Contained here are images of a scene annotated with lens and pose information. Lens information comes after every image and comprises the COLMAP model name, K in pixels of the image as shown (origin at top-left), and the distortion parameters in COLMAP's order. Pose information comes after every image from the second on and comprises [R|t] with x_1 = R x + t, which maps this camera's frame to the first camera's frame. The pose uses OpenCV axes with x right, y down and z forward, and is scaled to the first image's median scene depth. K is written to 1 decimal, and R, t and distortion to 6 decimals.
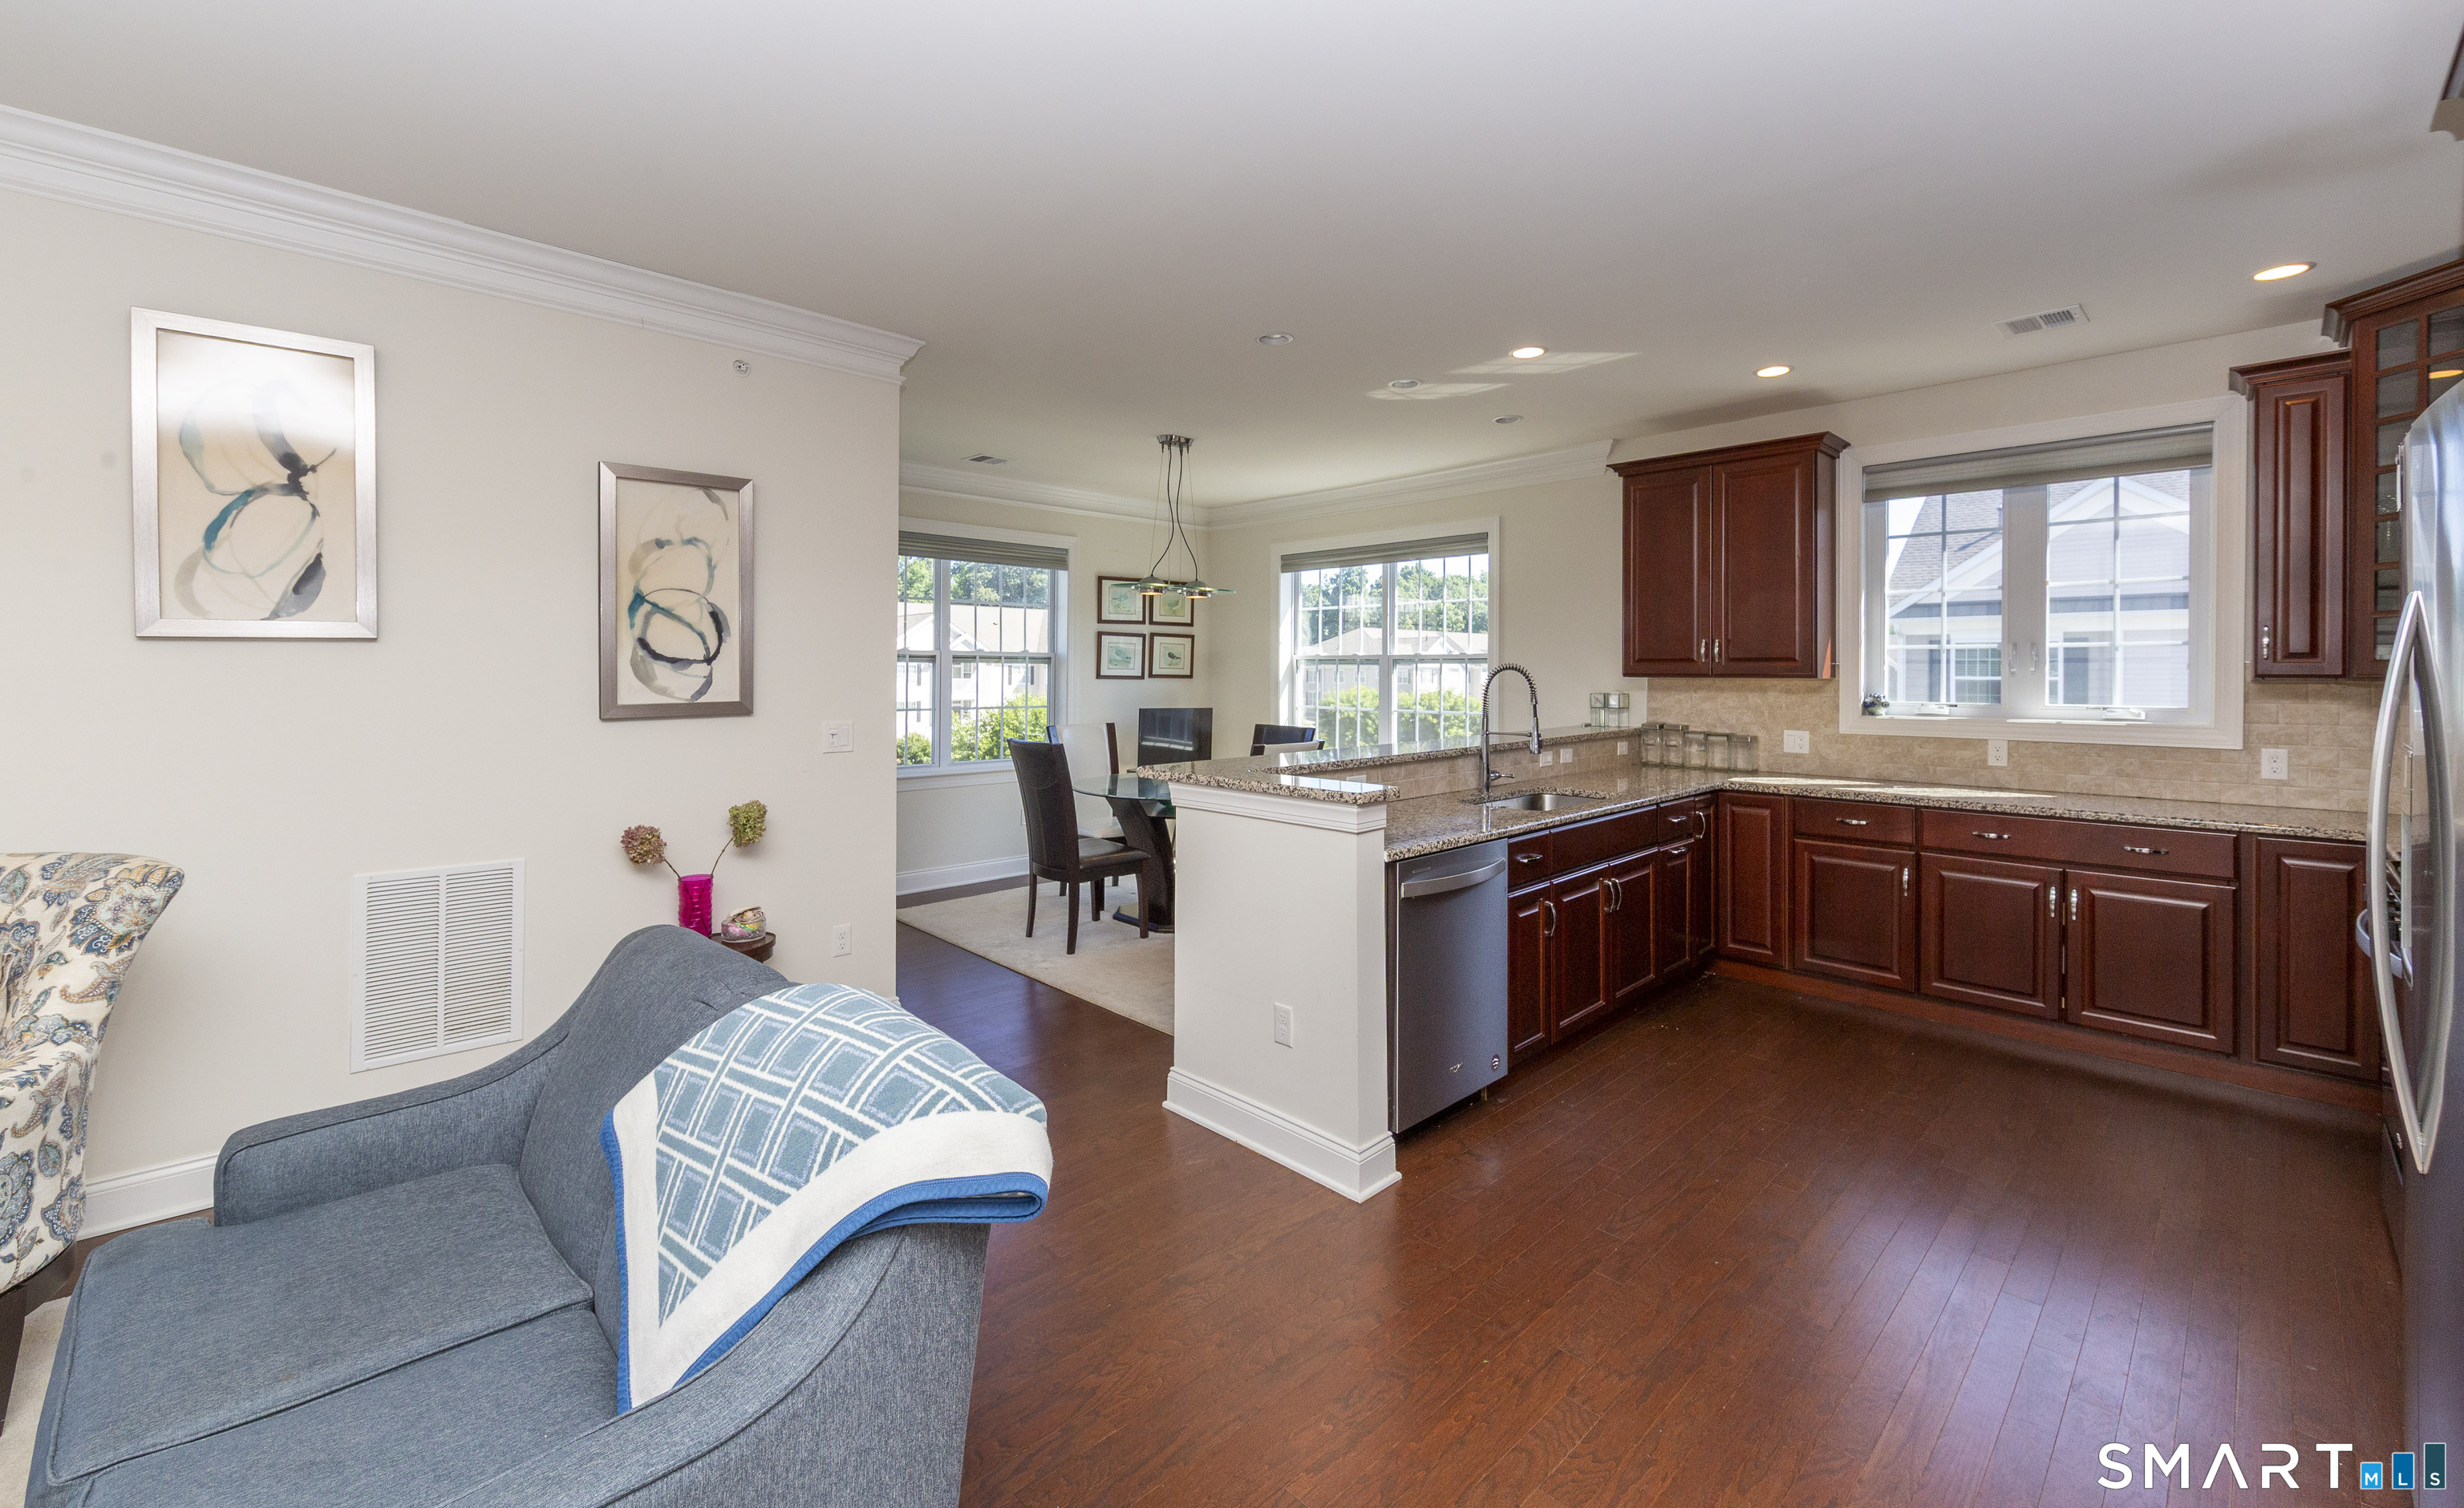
lens RADIAL K [[997.2, 0, 1231.0], [0, 997.2, 675.6], [0, 0, 1]] dist [-0.003728, -0.000377]
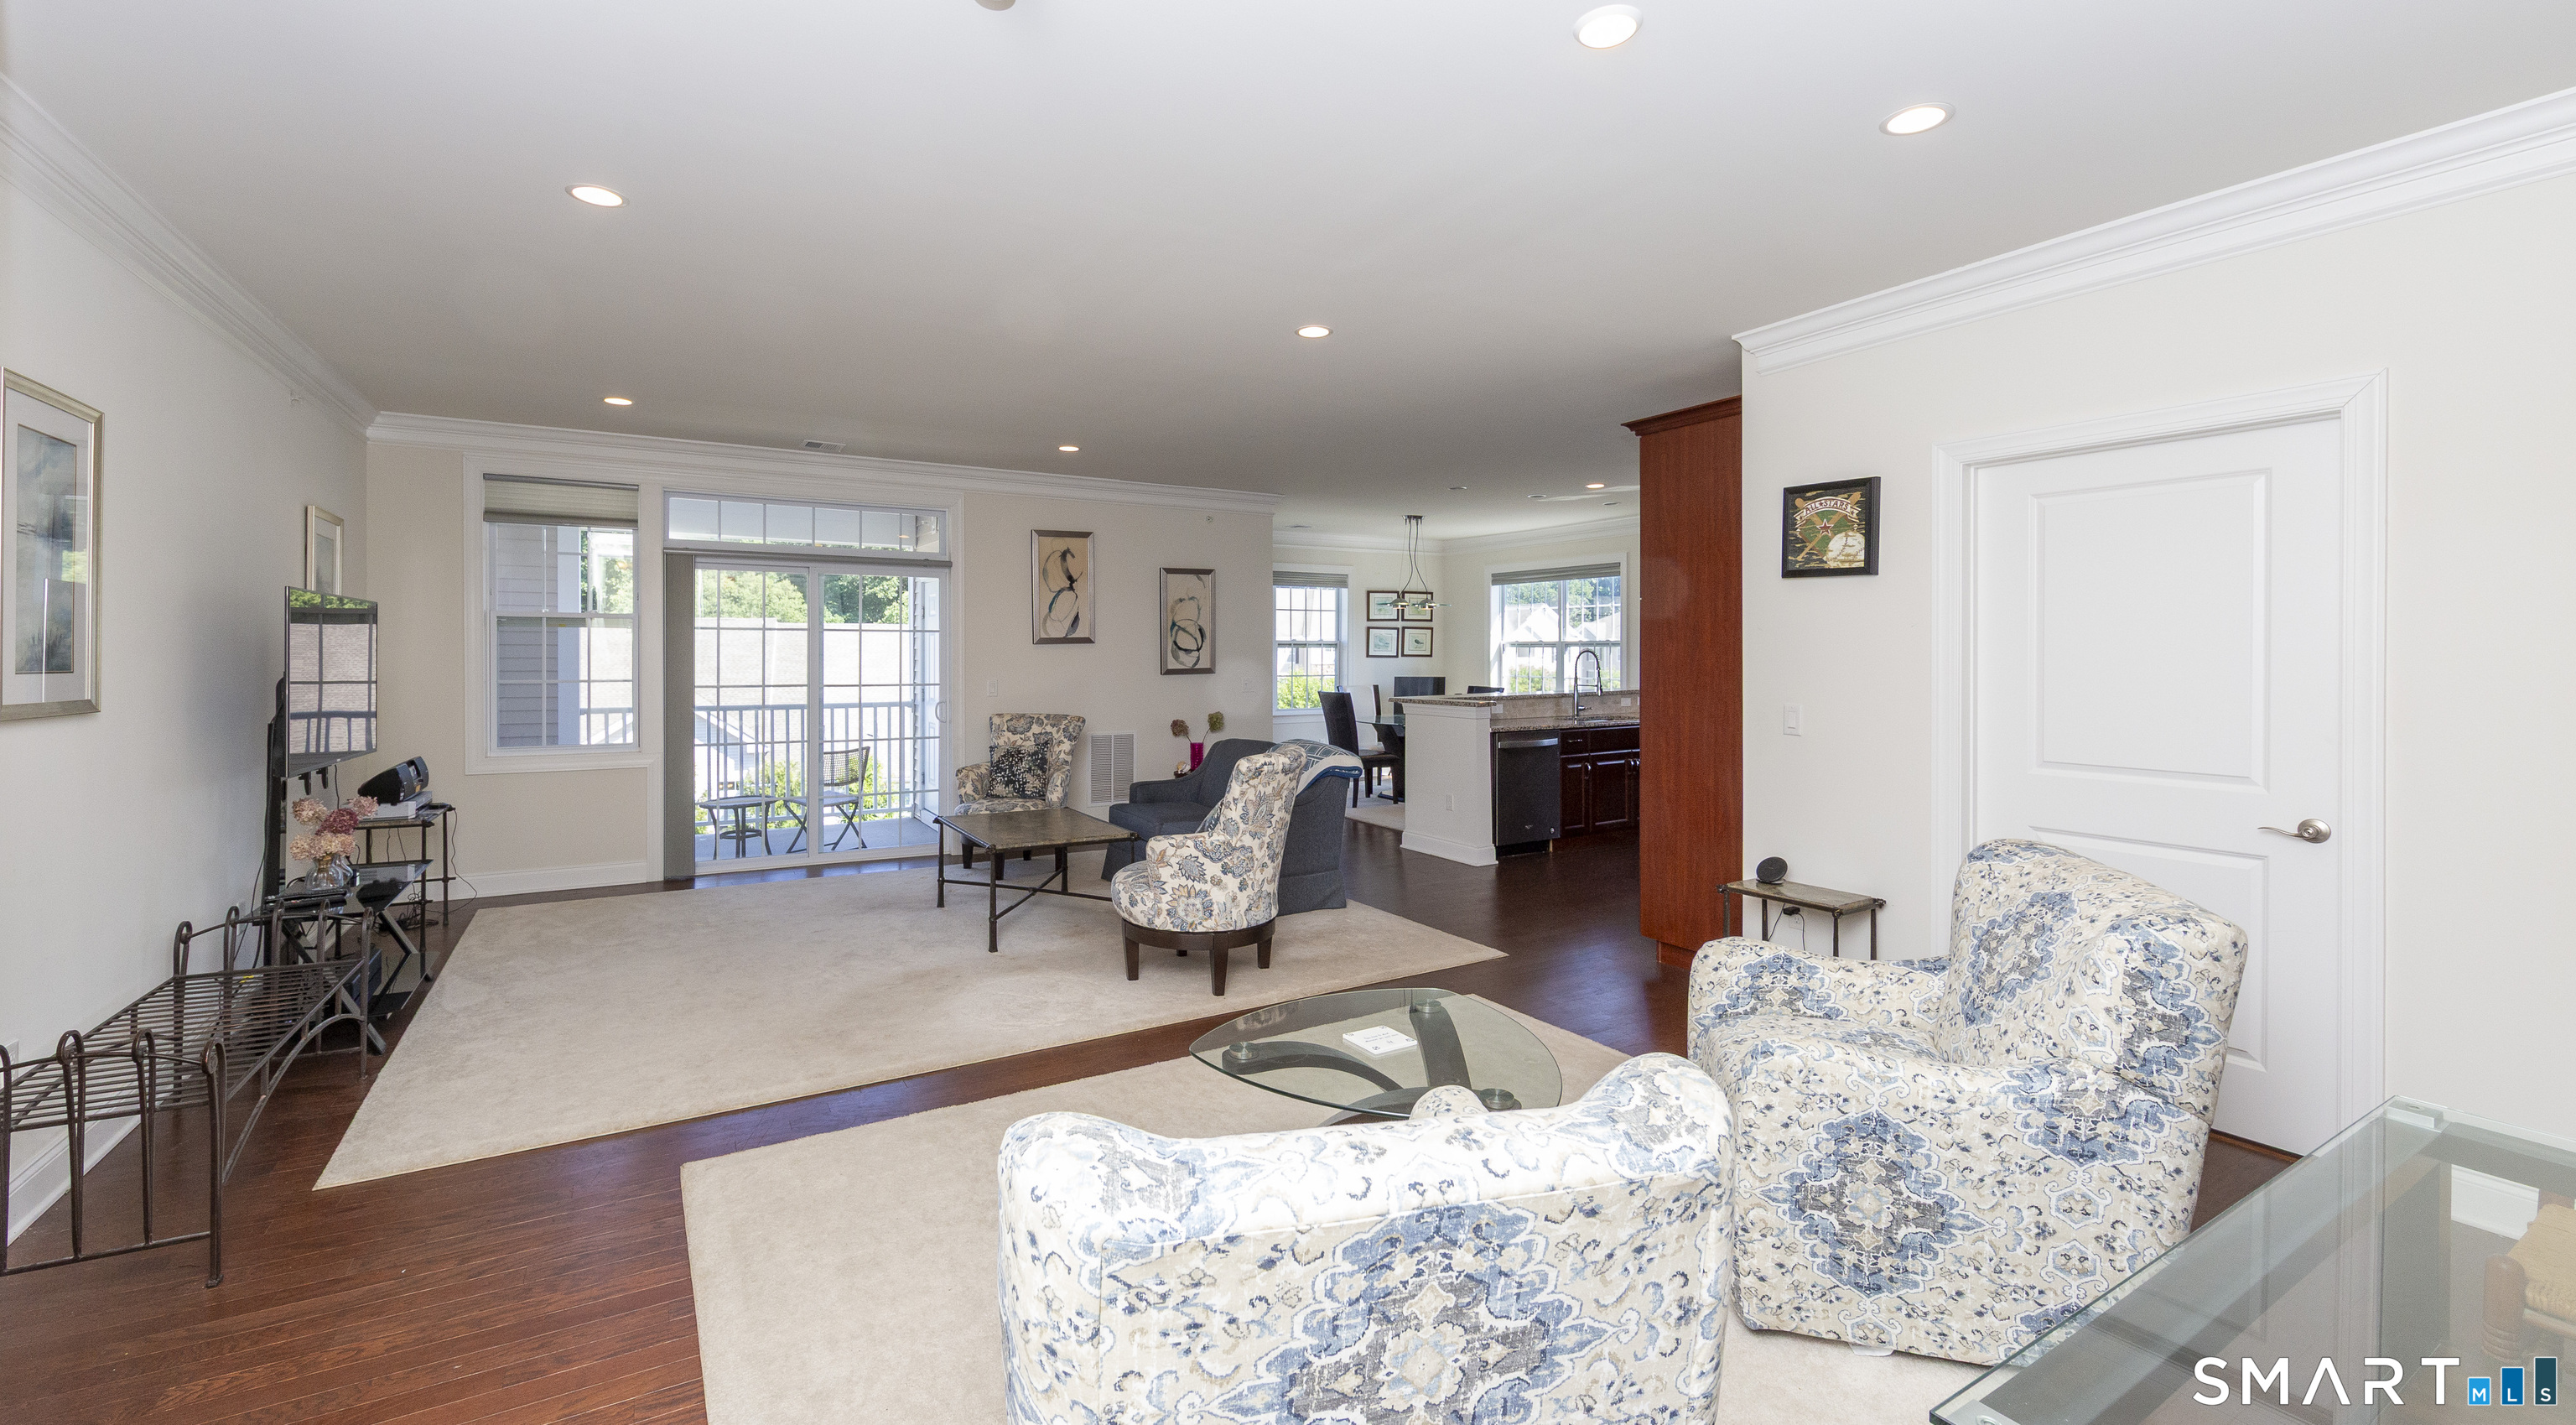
lens RADIAL K [[1029.2, 0, 1223.9], [0, 1029.2, 650.3], [0, 0, 1]] dist [-0.000702, -0.000057]
pose [[0.964674, -0.006048, -0.263379, 0.106918], [0.004988, 0.999977, -0.004691, -0.002303], [0.263401, 0.003211, 0.964681, -0.887651]]
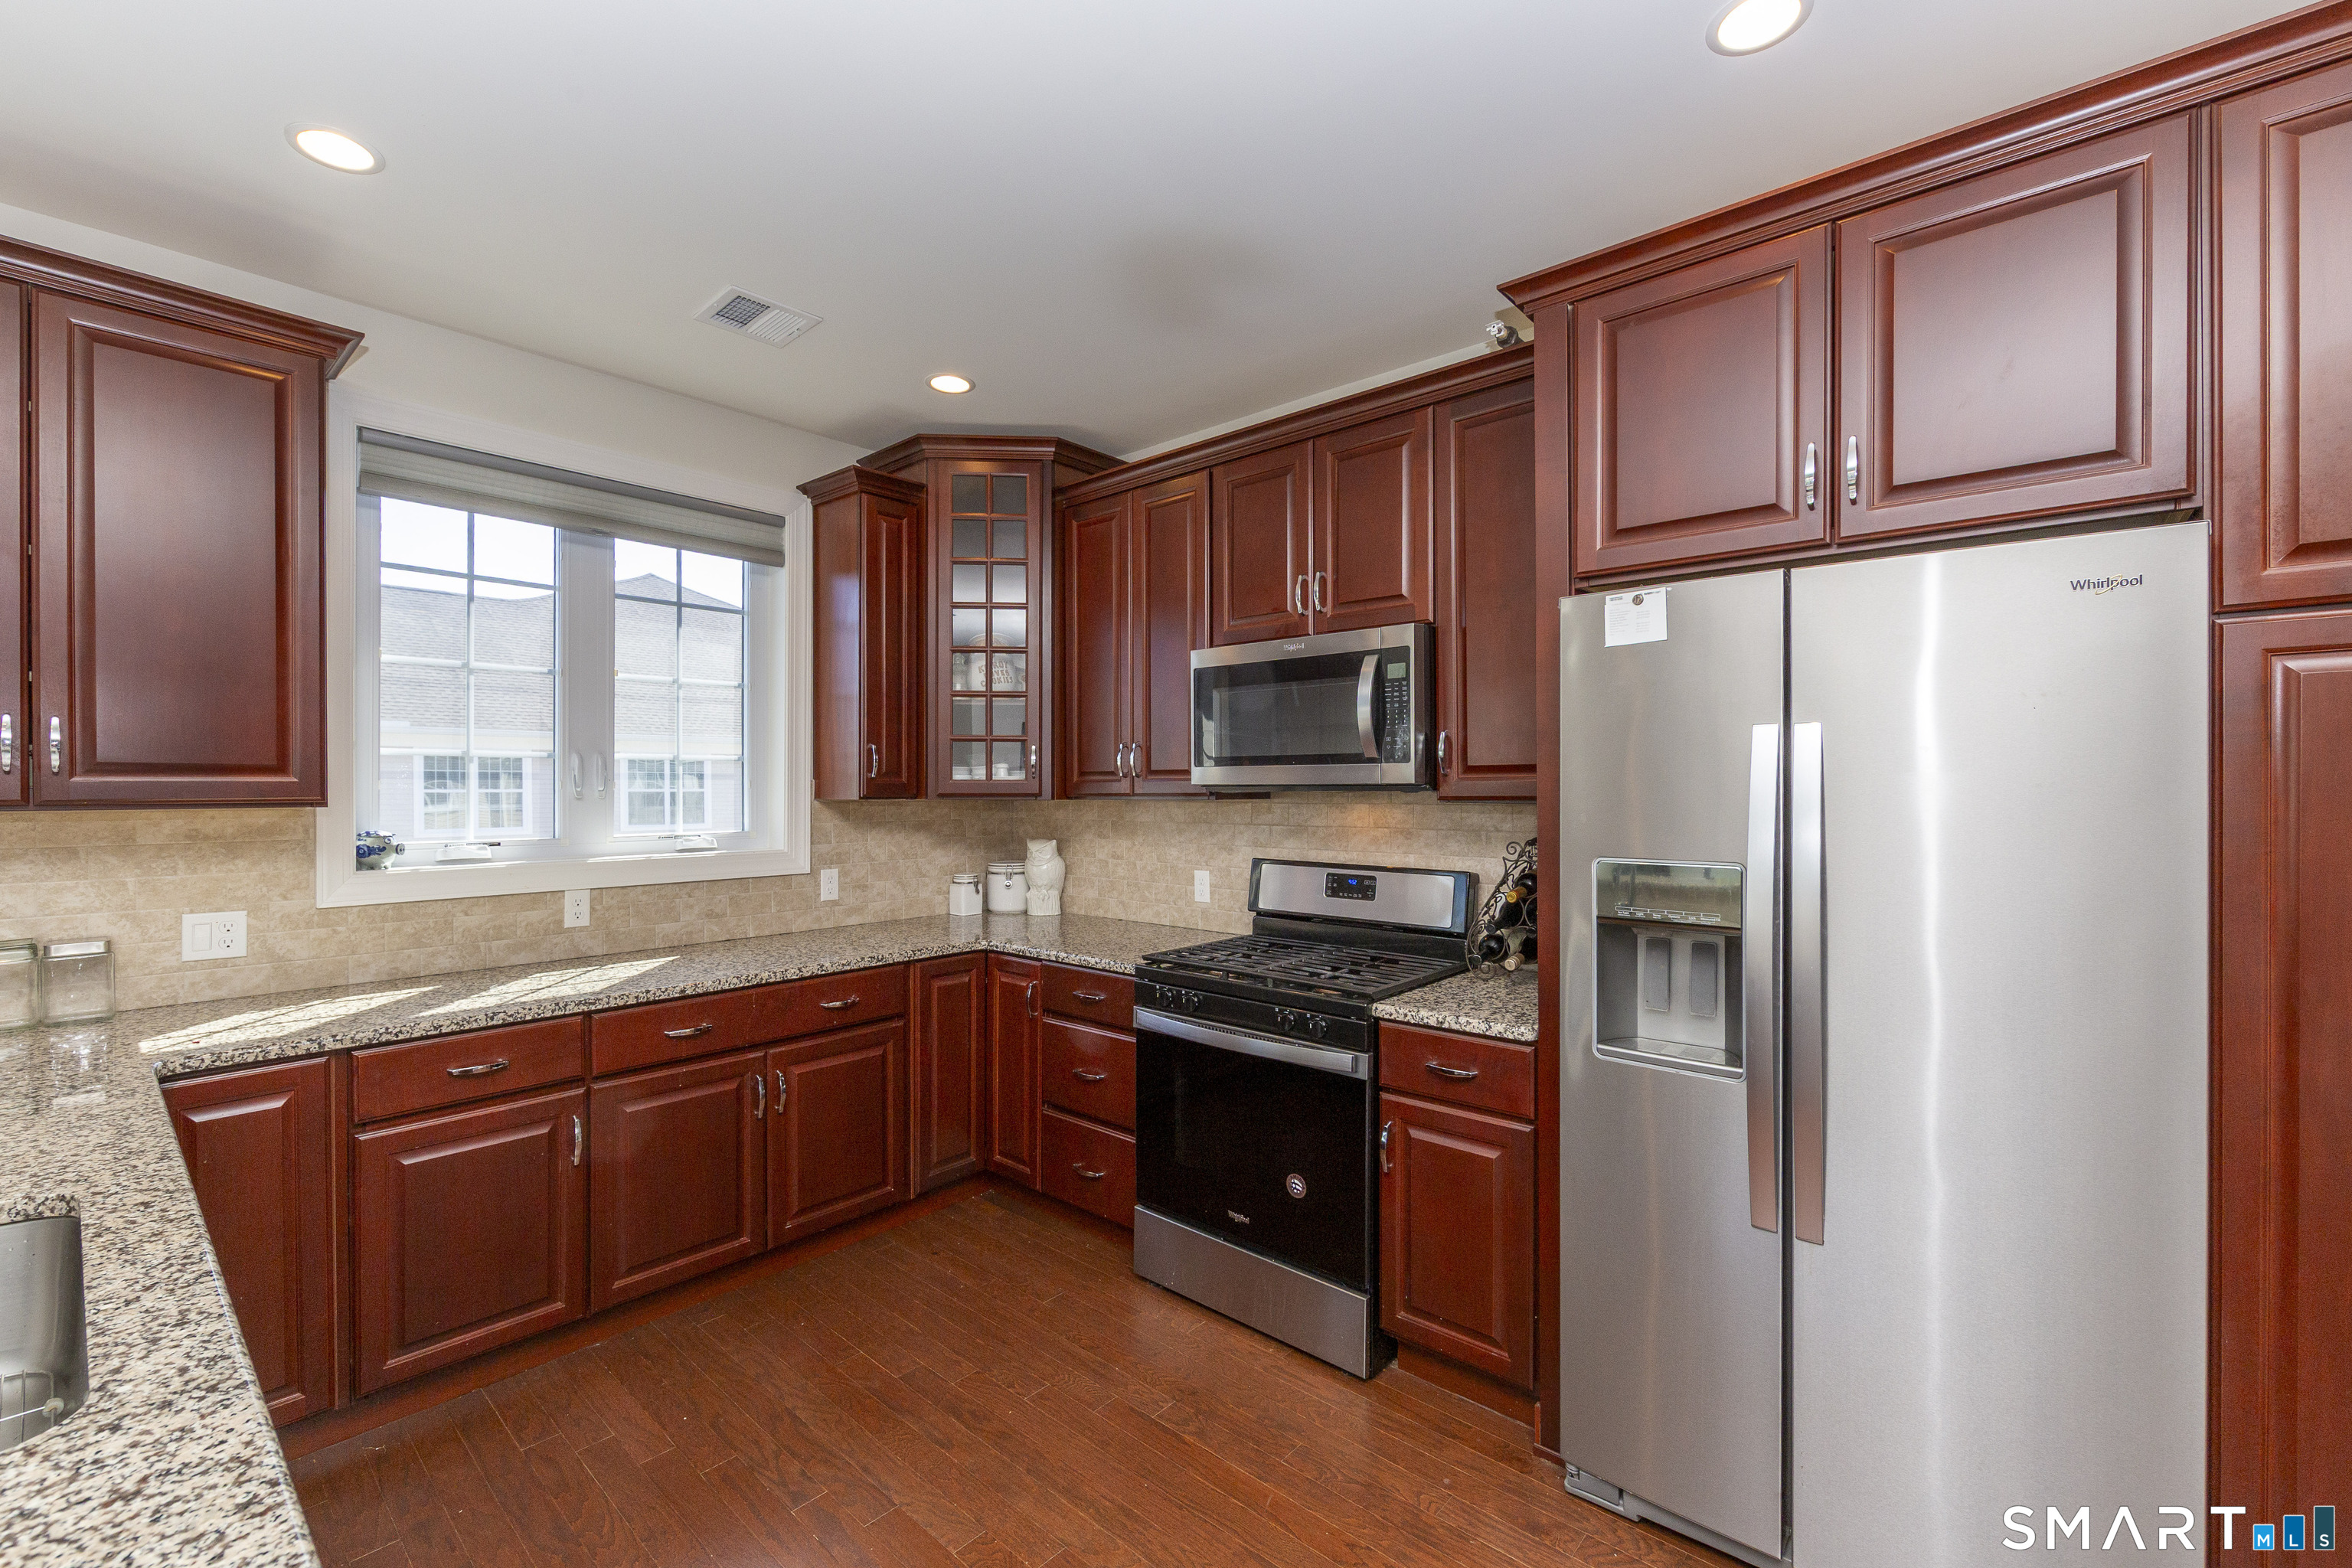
lens RADIAL K [[973.0, 0, 1176.0], [0, 973.0, 784.0], [0, 0, 1]] dist [-0.001656, -0.000109]
pose [[-0.079418, 0.000050, 0.996841, 0.054710], [0.003347, 0.999994, 0.000217, -0.007326], [-0.996836, 0.003354, -0.079417, 0.589987]]
